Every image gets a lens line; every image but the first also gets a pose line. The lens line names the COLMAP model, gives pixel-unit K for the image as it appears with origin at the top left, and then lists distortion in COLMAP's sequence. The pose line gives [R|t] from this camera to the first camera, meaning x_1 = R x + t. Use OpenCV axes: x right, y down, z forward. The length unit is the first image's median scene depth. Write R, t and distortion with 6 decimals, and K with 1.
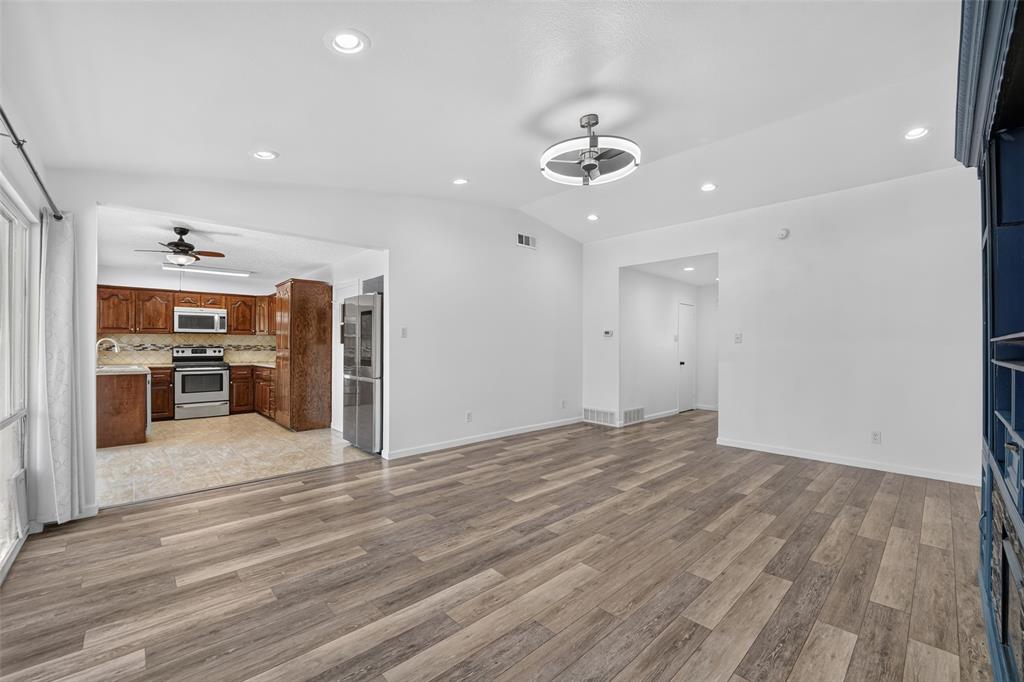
lens RADIAL K [[414.9, 0, 510.0], [0, 414.9, 348.0], [0, 0, 1]] dist [-0.030999, -0.000080]
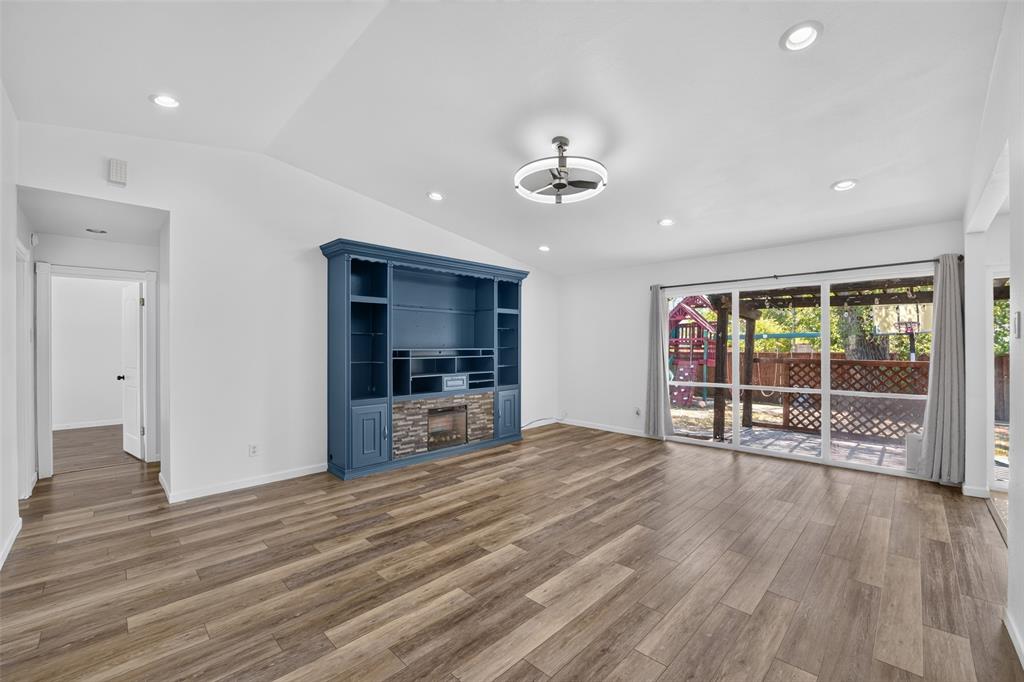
lens RADIAL K [[414.9, 0, 510.0], [0, 414.9, 348.0], [0, 0, 1]] dist [-0.030999, -0.000080]
pose [[-0.999386, -0.001344, -0.035023, 0.346679], [-0.001491, 0.999990, 0.004172, -0.025651], [0.035017, 0.004221, -0.999378, 1.983377]]
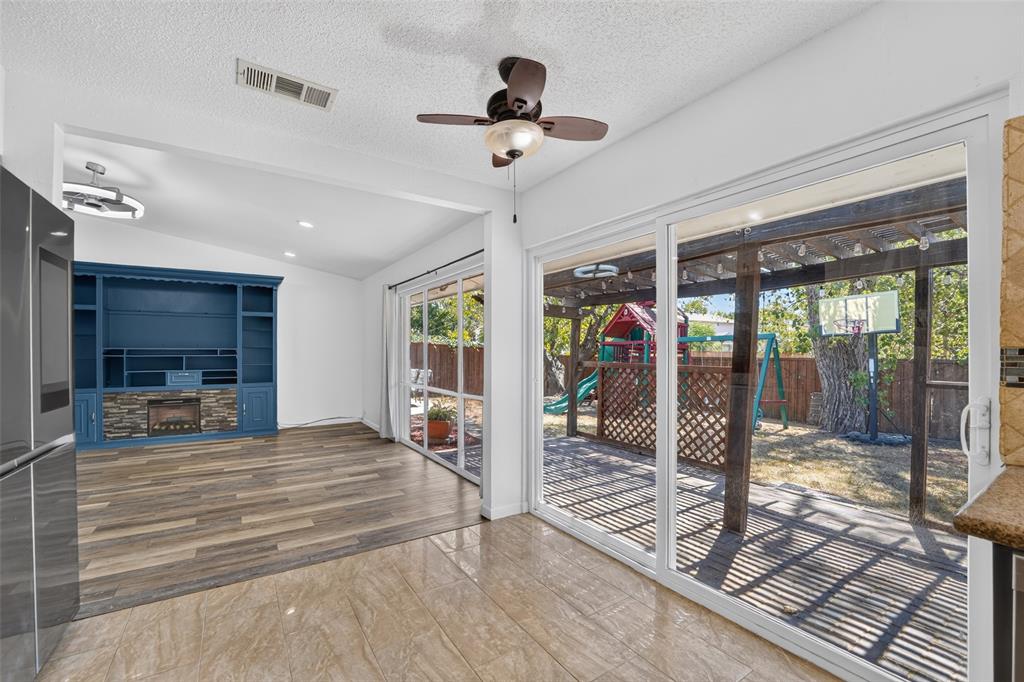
lens RADIAL K [[424.7, 0, 514.0], [0, 424.7, 355.7], [0, 0, 1]] dist [-0.033531, -0.000080]
pose [[-0.985677, -0.008607, 0.168422, -1.201622], [-0.006640, 0.999903, 0.012241, -0.015346], [-0.168511, 0.010947, -0.985639, 1.916274]]
